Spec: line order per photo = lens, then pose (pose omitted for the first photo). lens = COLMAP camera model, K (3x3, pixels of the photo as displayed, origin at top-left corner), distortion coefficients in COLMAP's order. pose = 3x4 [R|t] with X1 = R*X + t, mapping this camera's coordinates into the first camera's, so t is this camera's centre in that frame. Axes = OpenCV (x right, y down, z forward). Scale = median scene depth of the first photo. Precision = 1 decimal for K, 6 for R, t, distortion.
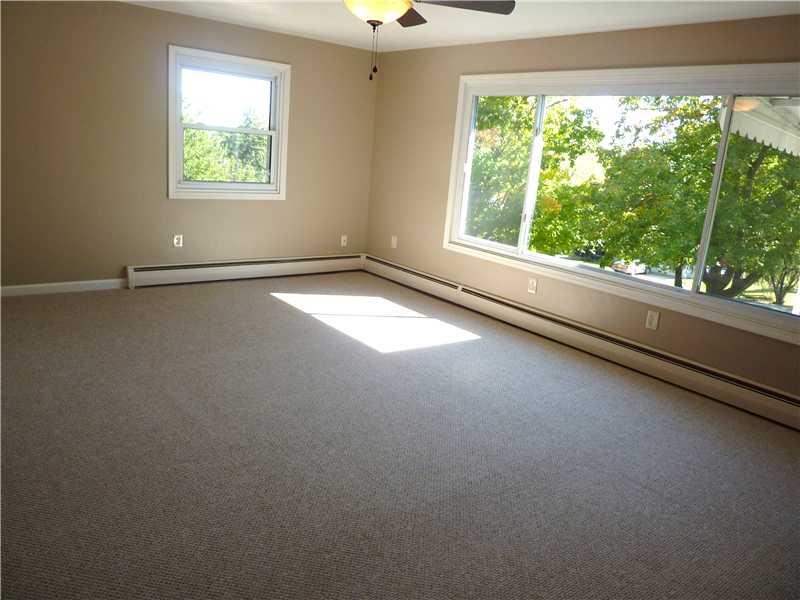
lens RADIAL K [[605.9, 0, 397.2], [0, 605.9, 295.8], [0, 0, 1]] dist [-0.007754, -0.005649]
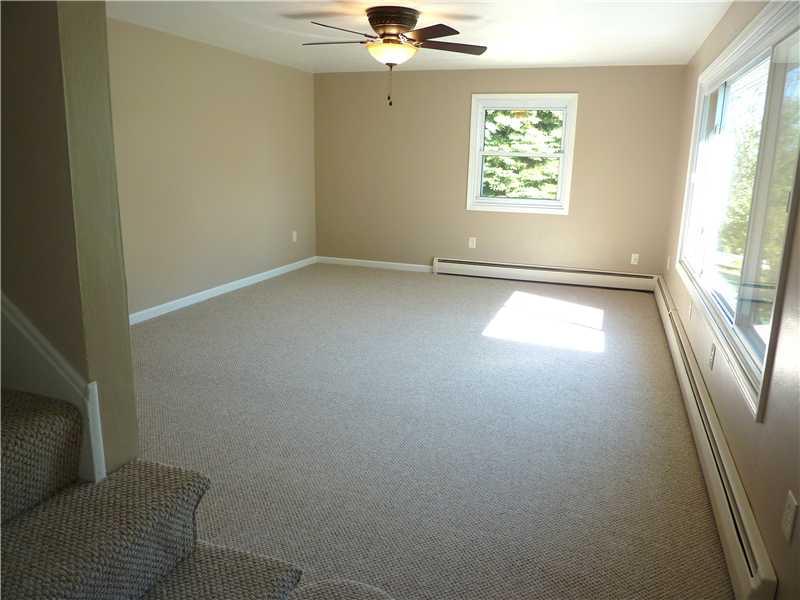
lens RADIAL K [[605.9, 0, 397.2], [0, 605.9, 295.8], [0, 0, 1]] dist [-0.007754, -0.005649]
pose [[0.513581, 0.120259, -0.849572, 0.701034], [-0.185118, 0.982341, 0.027145, 0.015842], [0.837834, 0.143329, 0.526774, 0.208104]]
